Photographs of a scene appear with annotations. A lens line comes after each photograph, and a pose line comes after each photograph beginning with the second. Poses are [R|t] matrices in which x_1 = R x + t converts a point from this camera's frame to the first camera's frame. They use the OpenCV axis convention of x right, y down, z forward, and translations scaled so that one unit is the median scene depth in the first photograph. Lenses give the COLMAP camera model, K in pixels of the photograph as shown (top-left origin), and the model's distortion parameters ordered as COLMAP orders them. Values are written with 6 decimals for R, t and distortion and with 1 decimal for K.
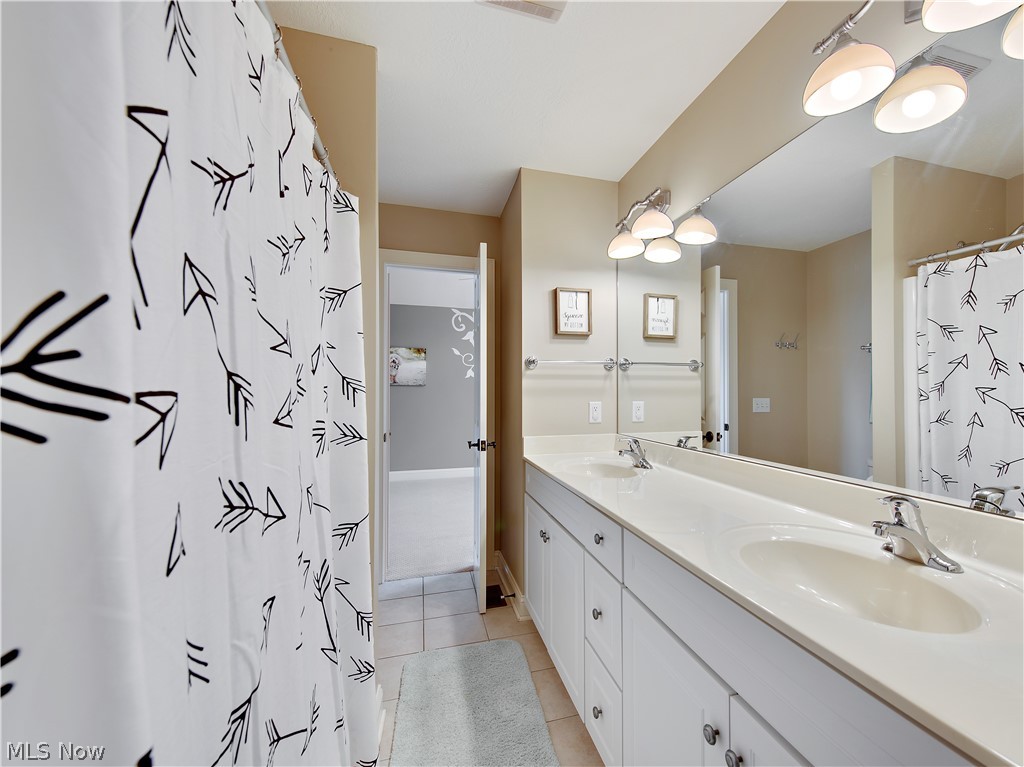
lens RADIAL K [[417.4, 0, 535.5], [0, 417.4, 383.2], [0, 0, 1]] dist [0.013611, -0.000044]
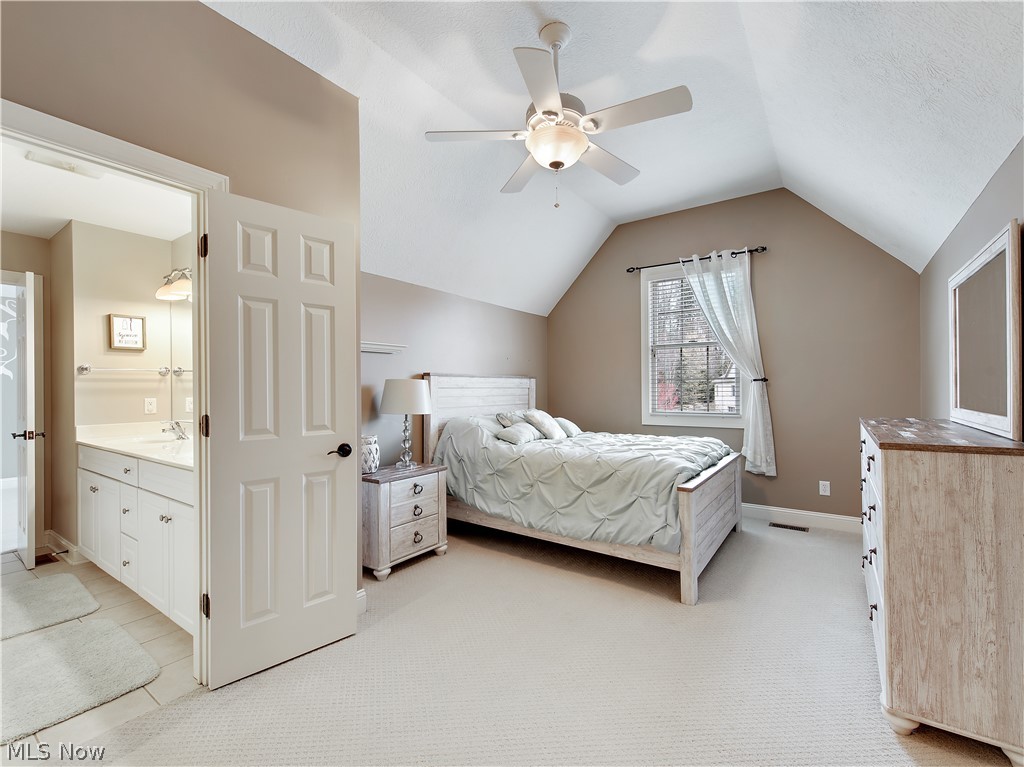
lens RADIAL K [[448.0, 0, 520.5], [0, 448.0, 387.8], [0, 0, 1]] dist [0.001922, 0.000161]
pose [[0.753254, -0.004369, 0.657716, 0.095131], [-0.005726, 0.999896, 0.013200, -0.018010], [-0.657705, -0.013709, 0.753151, -0.969702]]
